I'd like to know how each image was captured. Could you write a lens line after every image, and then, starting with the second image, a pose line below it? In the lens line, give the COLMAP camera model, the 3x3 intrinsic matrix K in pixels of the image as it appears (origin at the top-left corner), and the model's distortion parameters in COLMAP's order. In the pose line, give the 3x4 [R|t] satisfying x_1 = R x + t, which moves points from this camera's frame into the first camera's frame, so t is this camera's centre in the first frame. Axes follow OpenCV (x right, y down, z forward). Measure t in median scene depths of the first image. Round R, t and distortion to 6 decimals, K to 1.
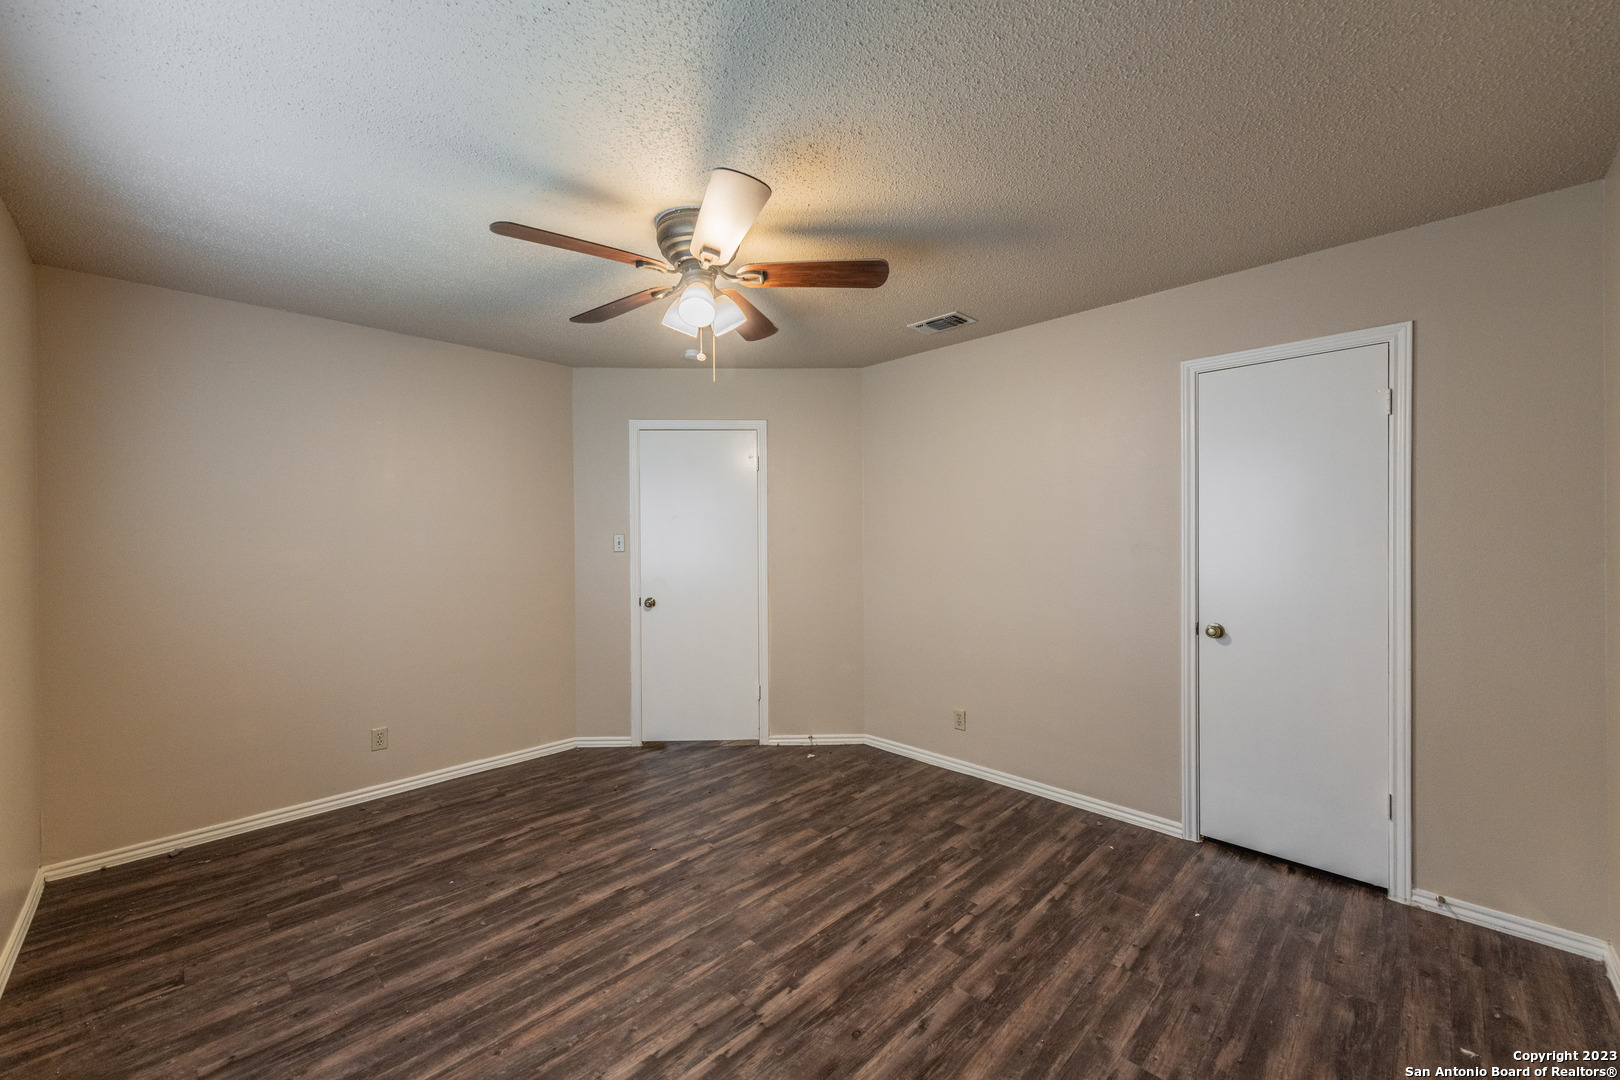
lens RADIAL K [[628.2, 0, 808.4], [0, 628.2, 544.6], [0, 0, 1]] dist [0.016682, -0.007665]
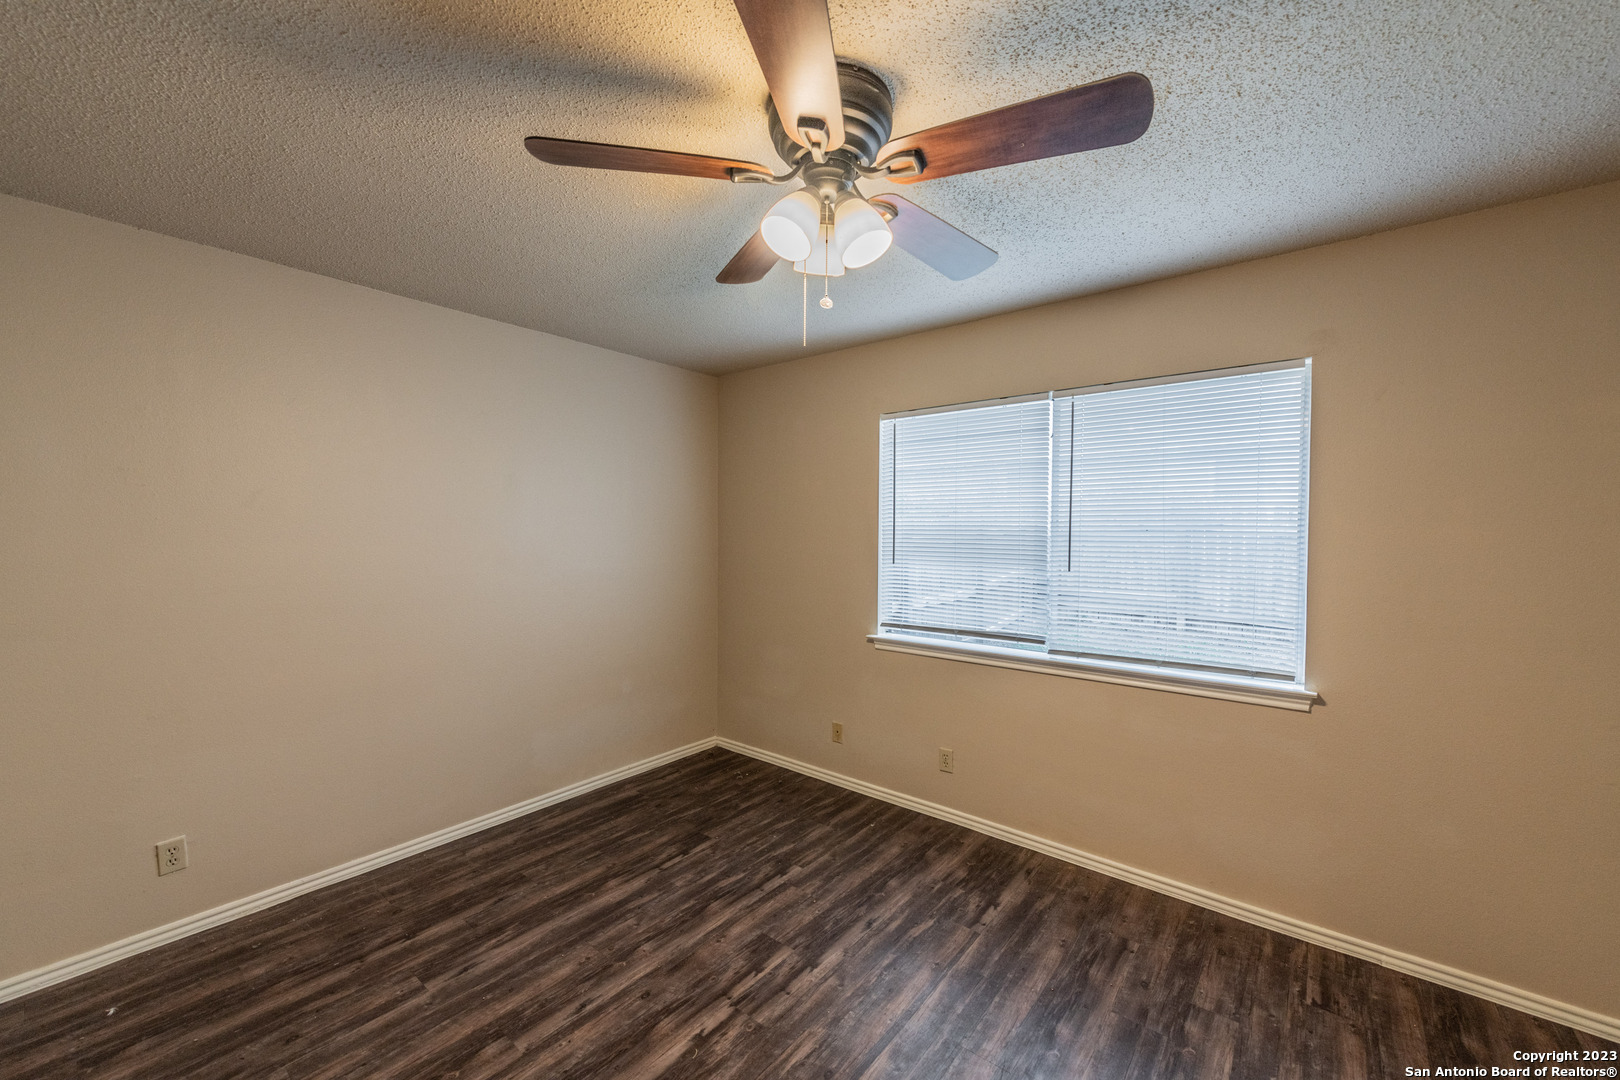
lens RADIAL K [[628.2, 0, 808.4], [0, 628.2, 544.6], [0, 0, 1]] dist [0.016682, -0.007665]
pose [[-0.994693, 0.005148, -0.102762, -0.085952], [0.001326, 0.999306, 0.037233, -0.070989], [0.102883, 0.036899, -0.994009, 1.761542]]
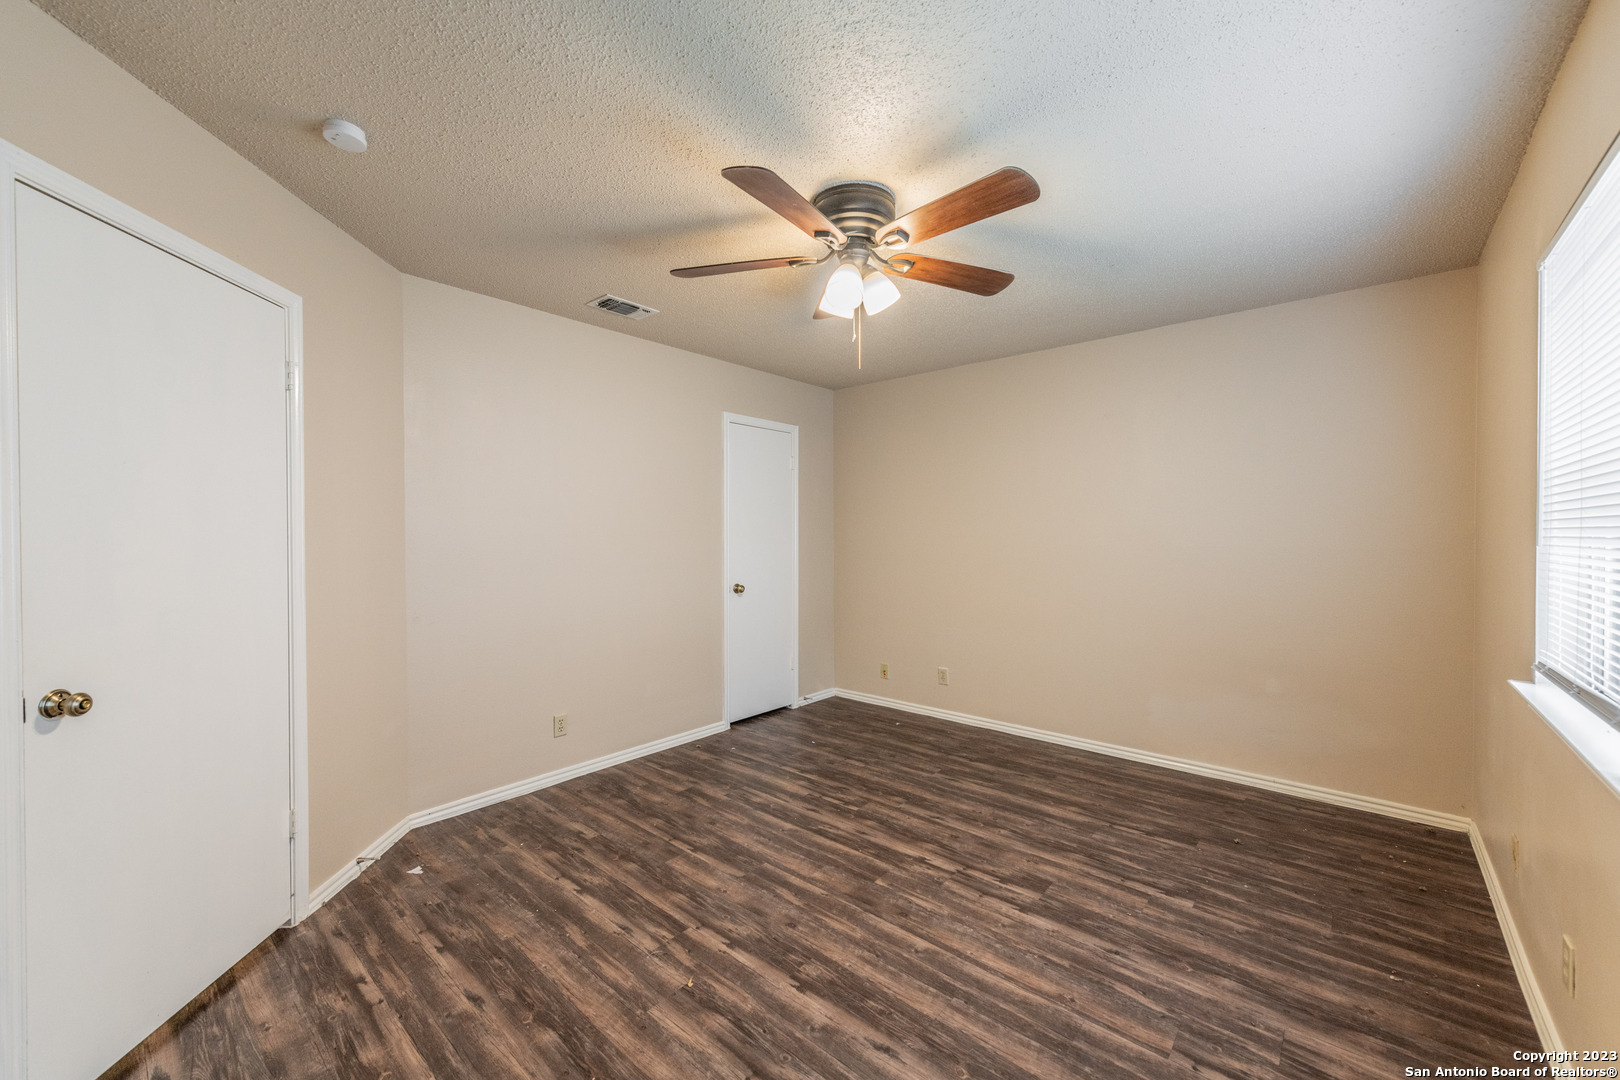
lens RADIAL K [[628.2, 0, 808.4], [0, 628.2, 544.6], [0, 0, 1]] dist [0.016682, -0.007665]
pose [[-0.064793, -0.011549, 0.997832, -1.213431], [0.013656, 0.999829, 0.012459, 0.011609], [-0.997805, 0.014433, -0.064625, 1.199465]]
